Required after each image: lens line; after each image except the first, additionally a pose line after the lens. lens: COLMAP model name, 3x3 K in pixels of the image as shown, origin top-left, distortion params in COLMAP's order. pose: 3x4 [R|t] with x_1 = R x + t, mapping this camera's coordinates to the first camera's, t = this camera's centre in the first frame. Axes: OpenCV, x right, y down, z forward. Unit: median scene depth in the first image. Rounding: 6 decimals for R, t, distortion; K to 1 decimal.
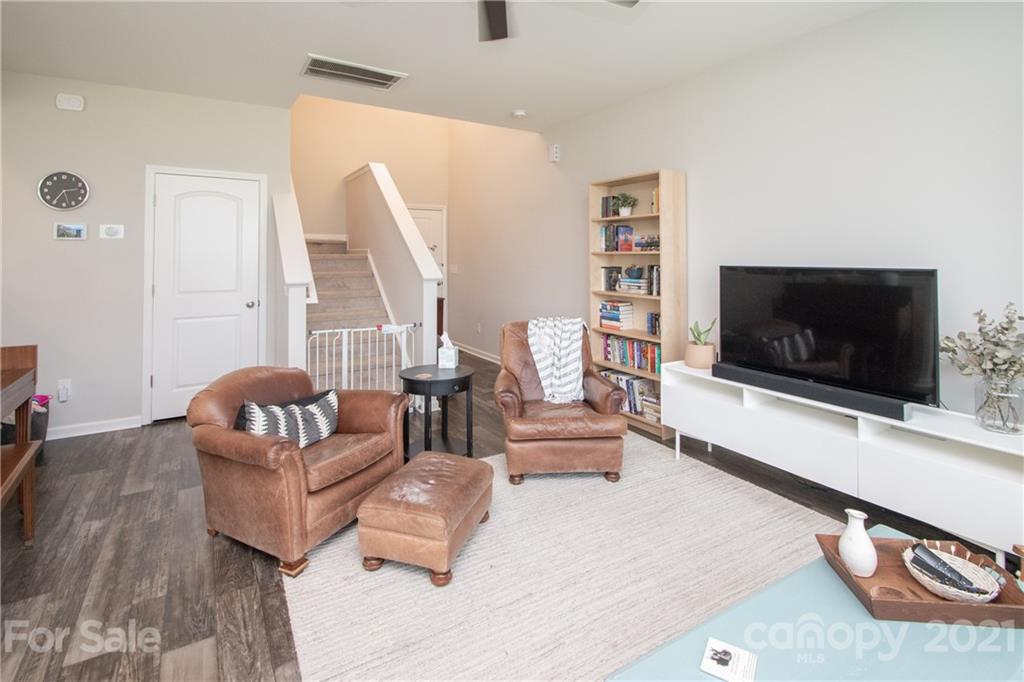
lens RADIAL K [[474.6, 0, 519.1], [0, 474.6, 249.0], [0, 0, 1]] dist [0.000545, -0.001665]
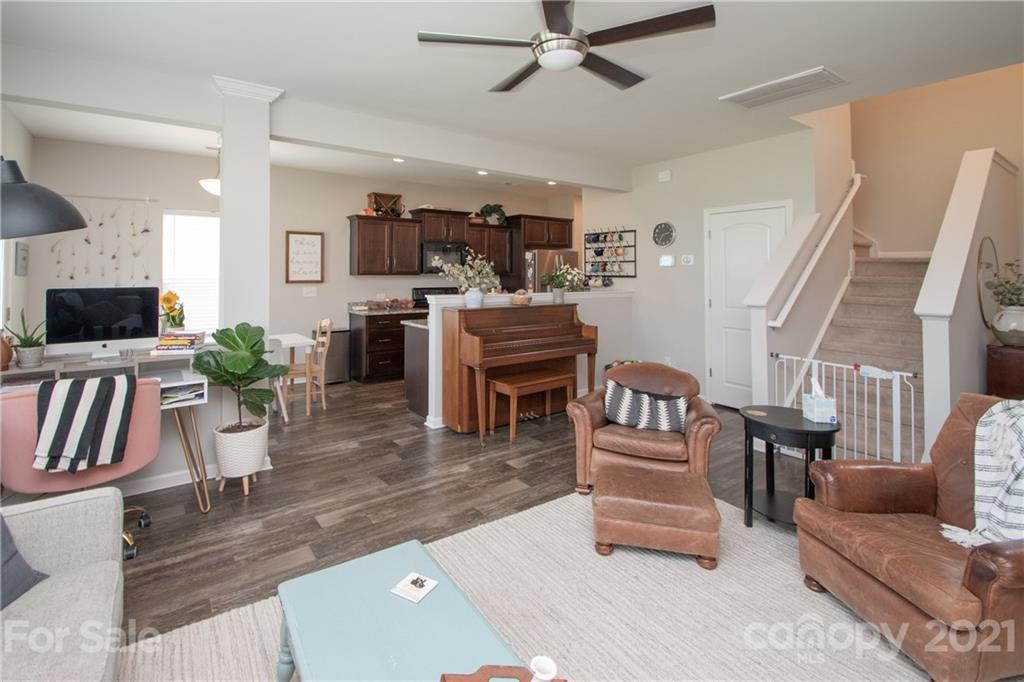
lens RADIAL K [[480.8, 0, 495.4], [0, 480.8, 264.3], [0, 0, 1]] dist [0.000421, -0.000747]
pose [[0.062943, -0.014175, -0.997916, 0.564265], [0.011980, 0.999838, -0.013447, -0.011835], [0.997945, -0.011109, 0.063102, 0.350595]]
